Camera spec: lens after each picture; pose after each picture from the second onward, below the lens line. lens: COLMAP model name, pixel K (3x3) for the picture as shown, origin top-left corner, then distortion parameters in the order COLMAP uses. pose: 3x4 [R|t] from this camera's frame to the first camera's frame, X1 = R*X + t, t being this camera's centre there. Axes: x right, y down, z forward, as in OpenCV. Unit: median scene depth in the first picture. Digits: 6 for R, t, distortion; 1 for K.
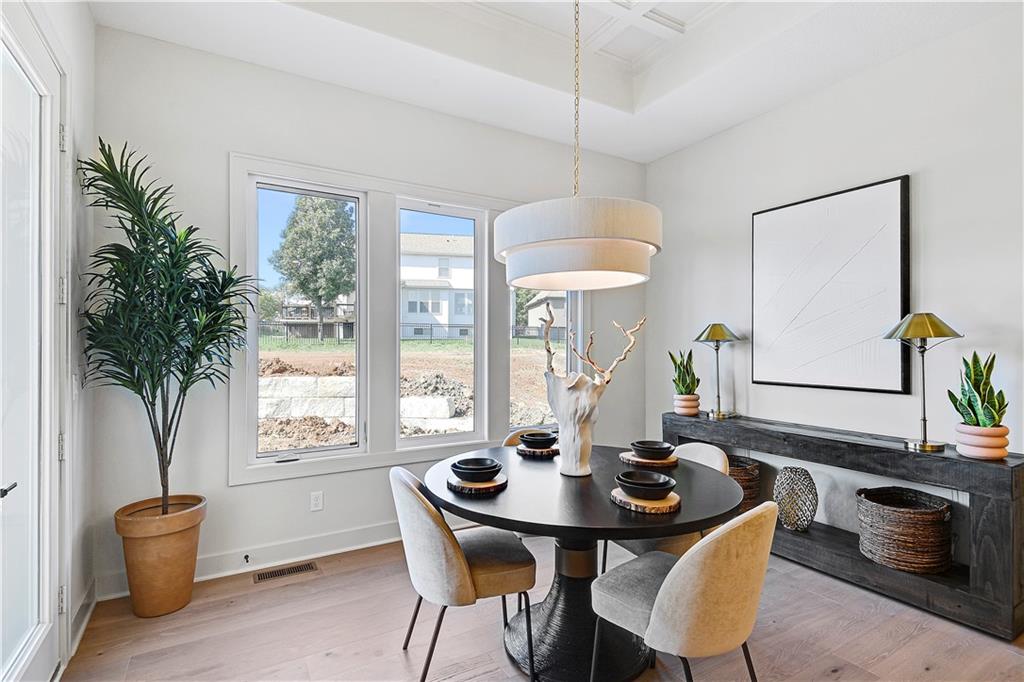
lens RADIAL K [[490.8, 0, 510.4], [0, 490.8, 346.6], [0, 0, 1]] dist [0.044495, -0.025506]
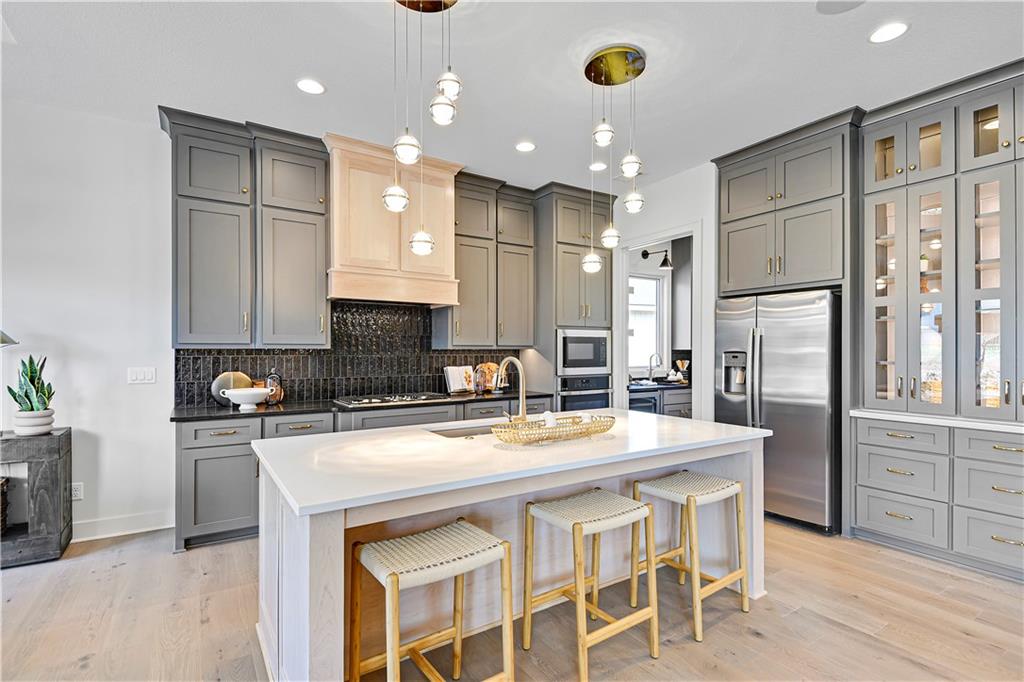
lens RADIAL K [[490.8, 0, 510.4], [0, 490.8, 346.6], [0, 0, 1]] dist [0.044495, -0.025506]
pose [[-0.041492, 0.009435, 0.999094, -0.414426], [-0.001880, 0.999953, -0.009521, -0.001469], [-0.999137, -0.002273, -0.041472, -0.195428]]
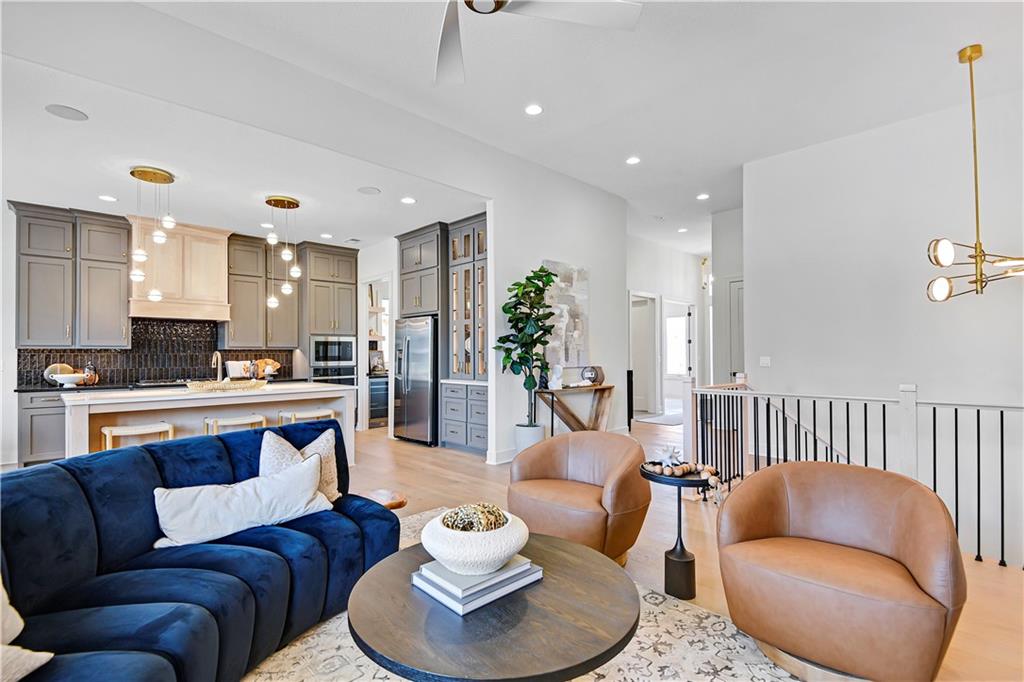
lens RADIAL K [[490.8, 0, 510.4], [0, 490.8, 346.6], [0, 0, 1]] dist [0.044495, -0.025506]
pose [[-0.225687, 0.018492, 0.974024, -1.697492], [0.004179, 0.999829, -0.018013, 0.034178], [-0.974191, 0.000005, -0.225726, -0.981907]]
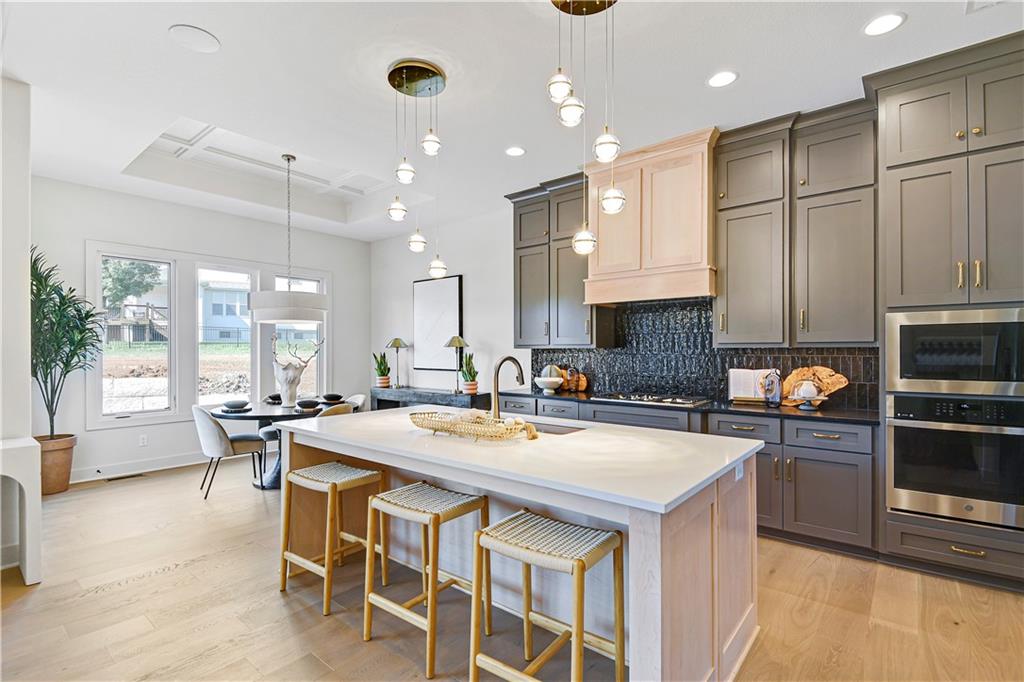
lens RADIAL K [[490.8, 0, 510.4], [0, 490.8, 346.6], [0, 0, 1]] dist [0.044495, -0.025506]
pose [[0.945340, 0.000282, 0.326086, 0.311500], [0.001509, 0.999985, -0.005240, -0.005730], [-0.326082, 0.005446, 0.945326, -1.314338]]
